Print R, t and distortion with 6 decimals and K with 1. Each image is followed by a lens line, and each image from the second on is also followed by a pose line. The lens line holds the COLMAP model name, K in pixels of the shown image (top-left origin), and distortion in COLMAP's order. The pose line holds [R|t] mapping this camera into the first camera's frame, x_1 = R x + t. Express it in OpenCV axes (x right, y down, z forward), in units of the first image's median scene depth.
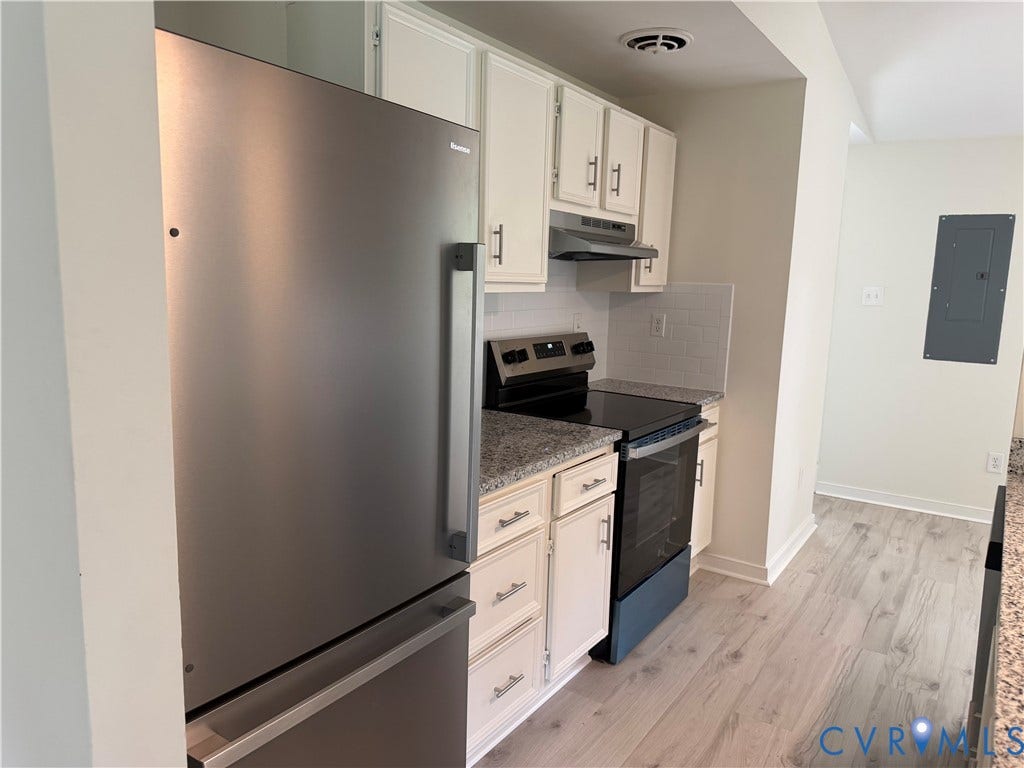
lens RADIAL K [[706.6, 0, 512.0], [0, 706.6, 384.0], [0, 0, 1]] dist [0.000481, -0.002105]
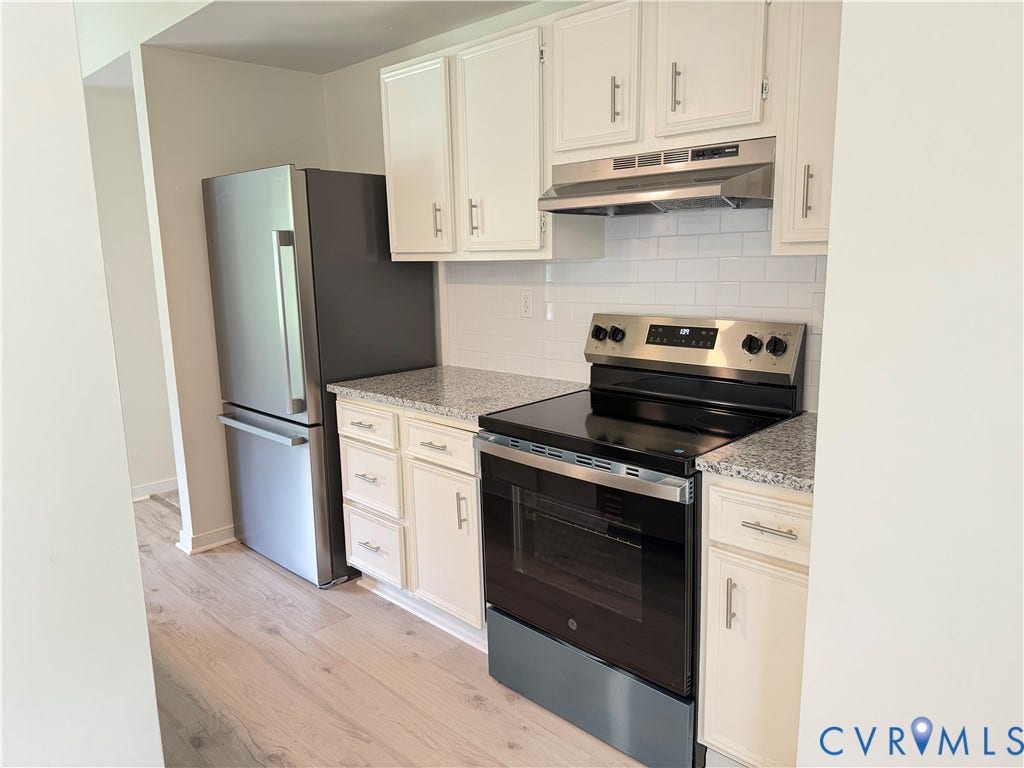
lens RADIAL K [[706.6, 0, 512.0], [0, 706.6, 384.0], [0, 0, 1]] dist [0.000481, -0.002105]
pose [[-0.177652, 0.150618, -0.972499, 0.792039], [-0.126662, 0.976499, 0.174375, -0.103103], [0.975908, 0.154157, -0.154400, 0.915943]]
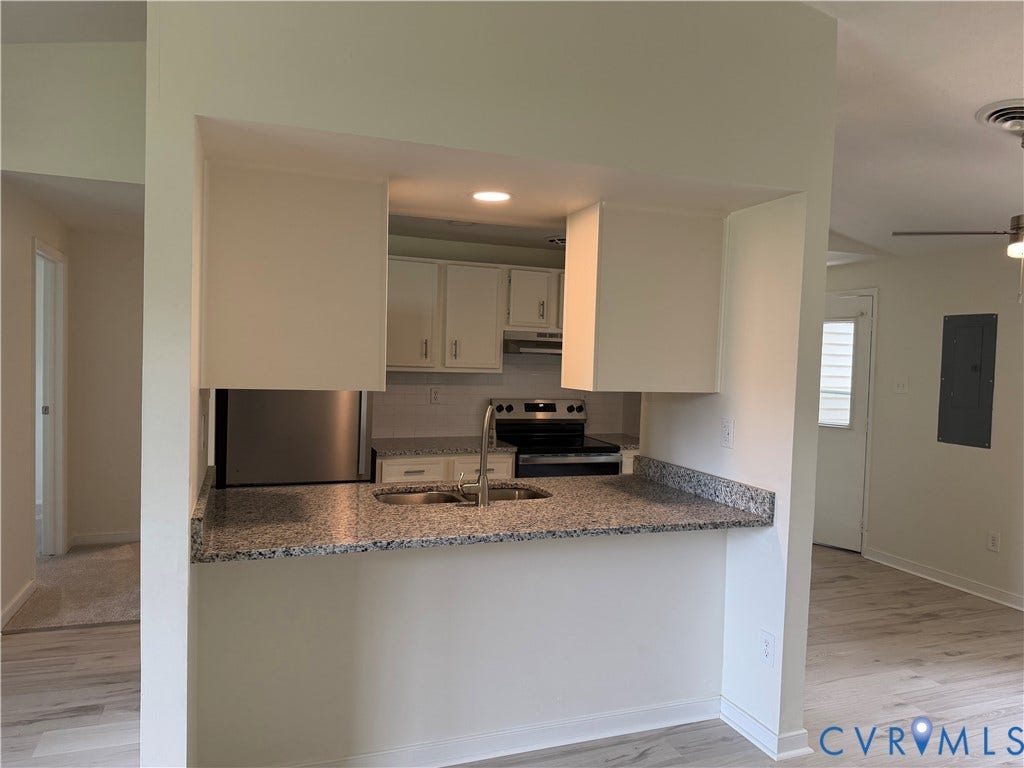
lens RADIAL K [[706.6, 0, 512.0], [0, 706.6, 384.0], [0, 0, 1]] dist [0.000481, -0.002105]
pose [[0.810720, 0.020171, -0.585086, 0.975996], [-0.096310, 0.990385, -0.099307, 0.070884], [0.577457, 0.136860, 0.804868, -0.424249]]
